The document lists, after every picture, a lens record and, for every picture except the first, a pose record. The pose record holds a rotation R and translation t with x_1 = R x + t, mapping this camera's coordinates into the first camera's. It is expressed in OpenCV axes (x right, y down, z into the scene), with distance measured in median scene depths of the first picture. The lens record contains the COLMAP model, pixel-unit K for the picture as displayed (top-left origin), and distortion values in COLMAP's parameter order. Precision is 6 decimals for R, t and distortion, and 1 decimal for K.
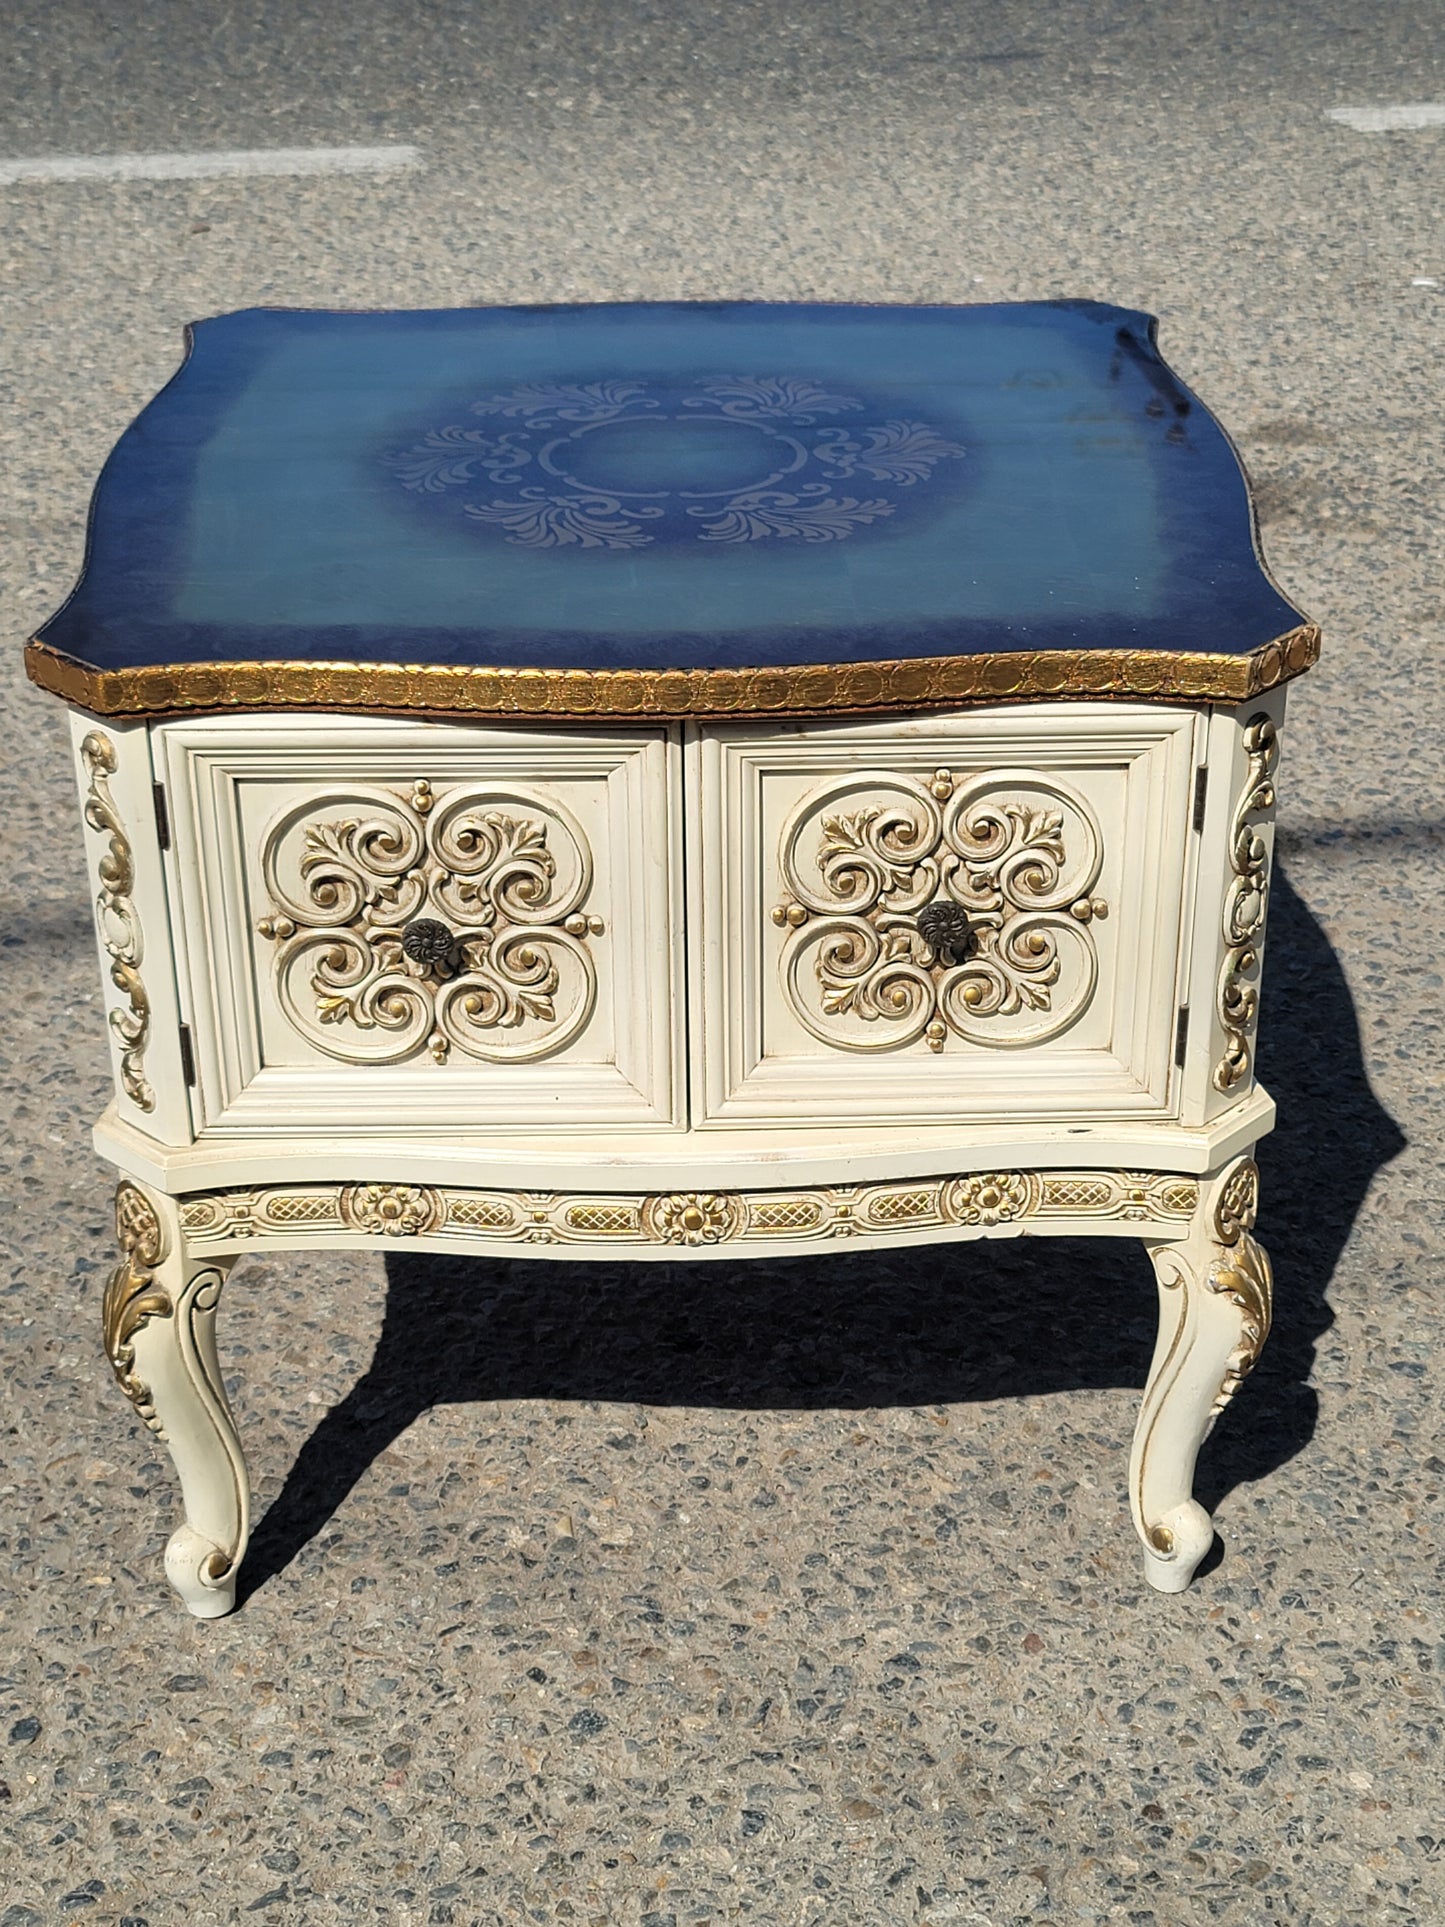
lens RADIAL K [[3026.3, 0, 775.9], [0, 3026.3, 975.3], [0, 0, 1]] dist [0.035854, 0.034102]
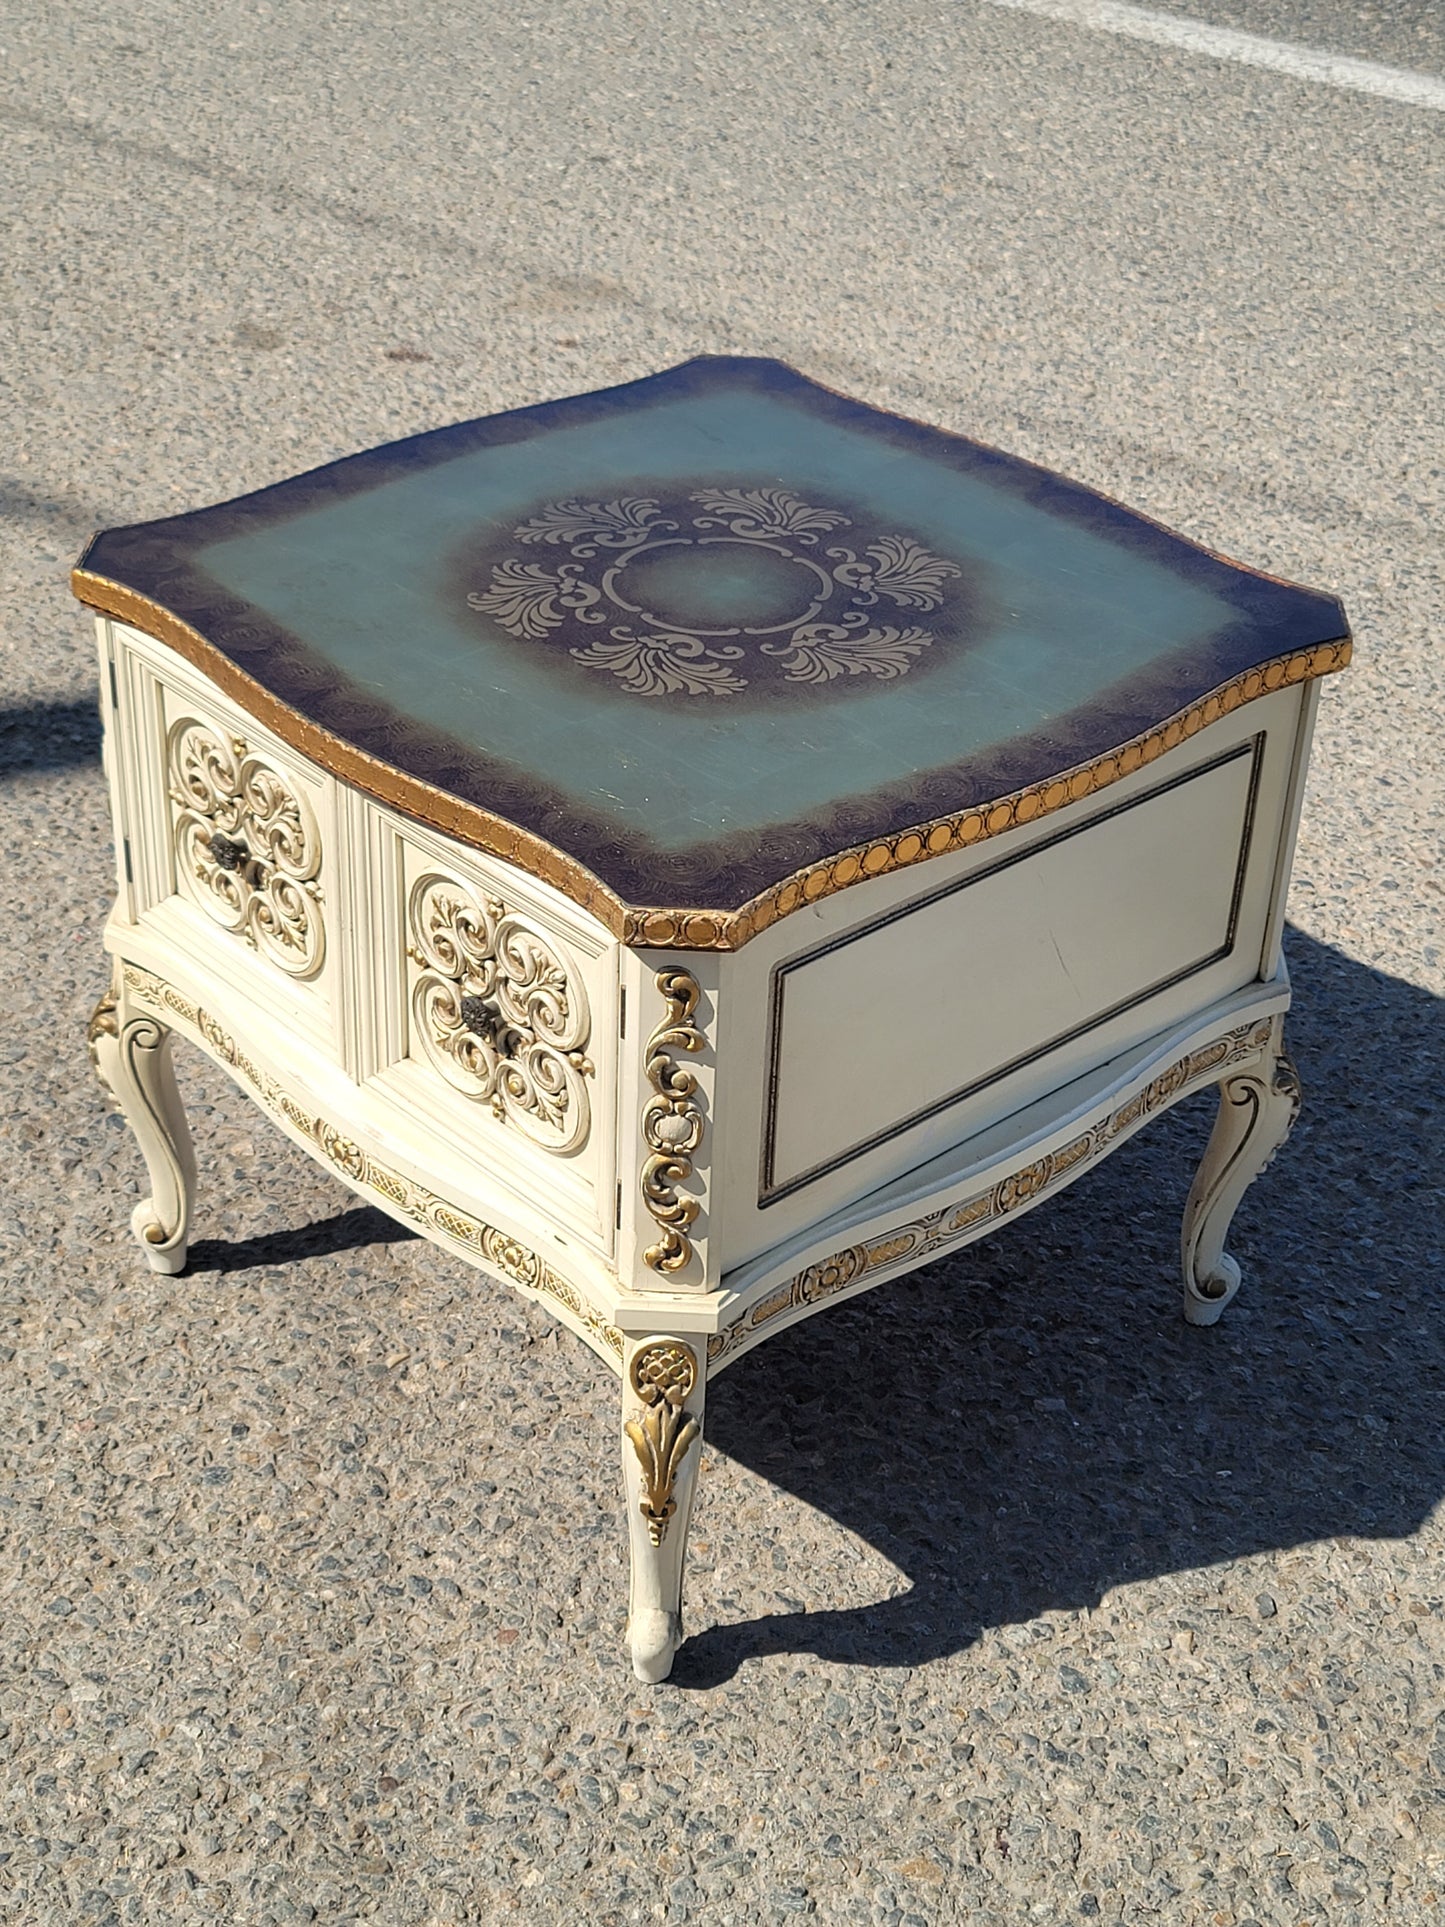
lens RADIAL K [[3026.3, 0, 775.9], [0, 3026.3, 975.3], [0, 0, 1]] dist [0.035854, 0.034102]
pose [[0.658888, 0.432340, -0.615589, 0.832966], [-0.395249, 0.895246, 0.205699, -0.313985], [0.640035, 0.107778, 0.760749, 0.170635]]
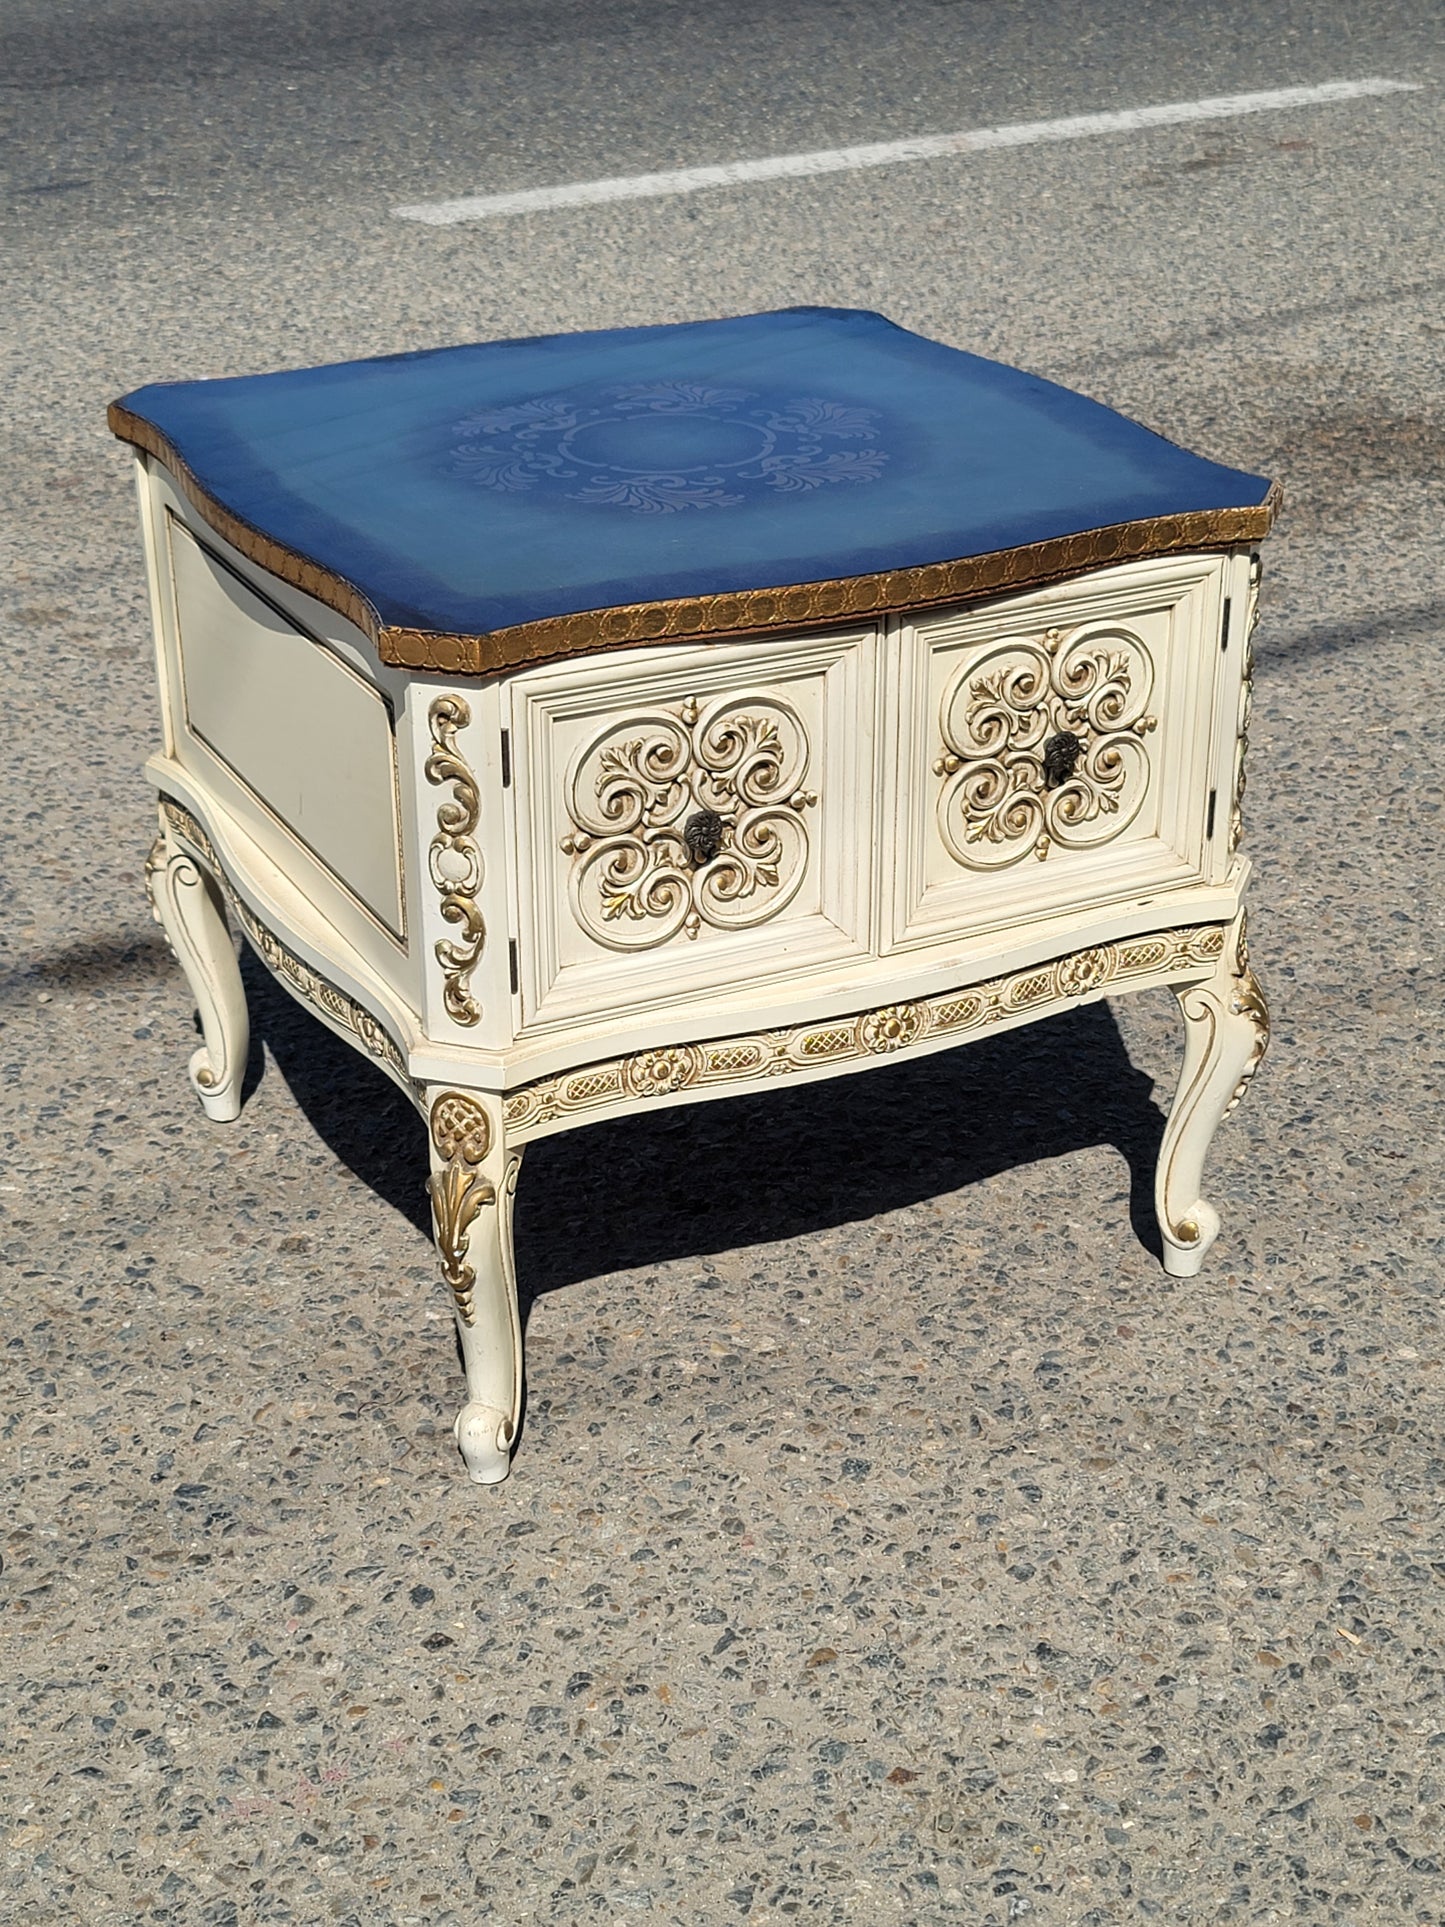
lens RADIAL K [[3026.3, 0, 775.9], [0, 3026.3, 975.3], [0, 0, 1]] dist [0.035854, 0.034102]
pose [[0.899662, -0.186417, 0.394788, -0.565123], [0.203640, 0.979044, -0.001764, 0.052659], [-0.386186, 0.081982, 0.918771, -0.123186]]
